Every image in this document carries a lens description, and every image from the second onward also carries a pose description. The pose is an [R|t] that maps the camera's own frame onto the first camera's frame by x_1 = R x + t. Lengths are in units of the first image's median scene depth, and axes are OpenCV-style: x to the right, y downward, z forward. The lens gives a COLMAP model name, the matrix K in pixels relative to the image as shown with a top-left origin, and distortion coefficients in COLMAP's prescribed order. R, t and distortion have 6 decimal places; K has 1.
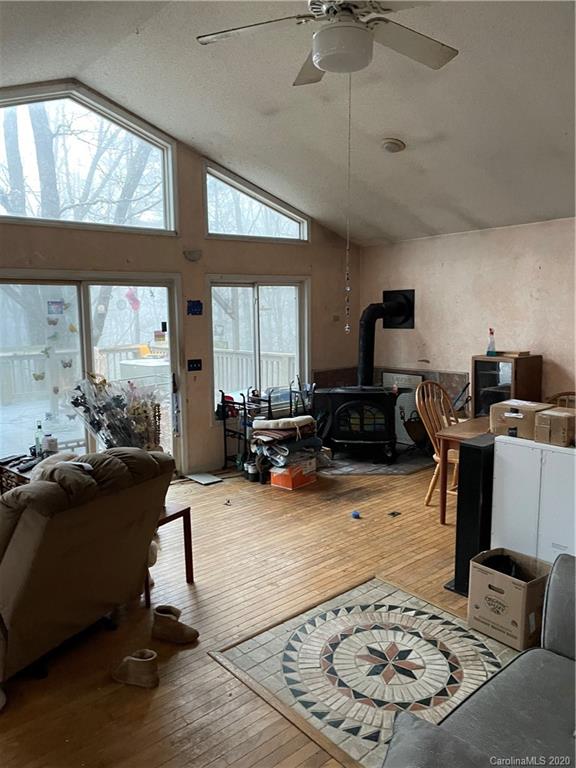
lens RADIAL K [[569.2, 0, 282.3], [0, 569.2, 379.8], [0, 0, 1]] dist [0.058126, -0.082624]
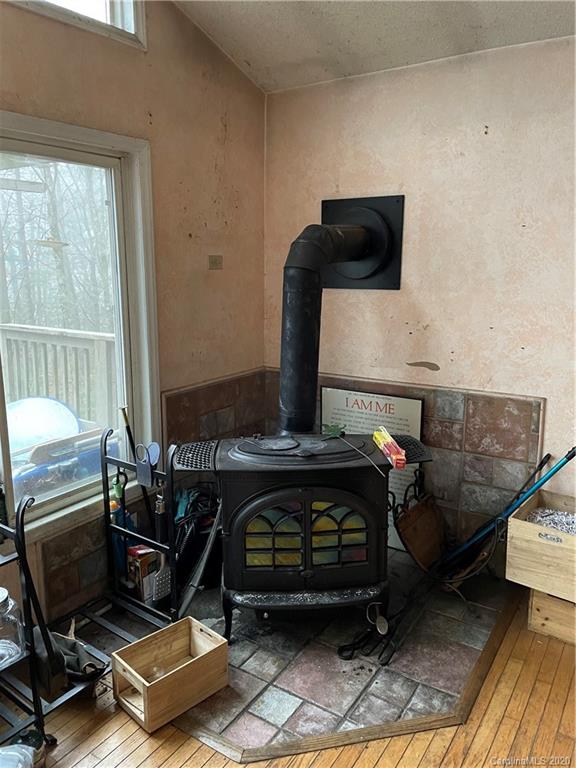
lens RADIAL K [[569.2, 0, 287.6], [0, 569.2, 383.5], [0, 0, 1]] dist [0.058126, -0.082624]
pose [[0.957018, -0.038691, 0.287437, 0.026344], [0.013413, 0.995906, 0.089397, -0.066839], [-0.289719, -0.081699, 0.953618, 0.693415]]
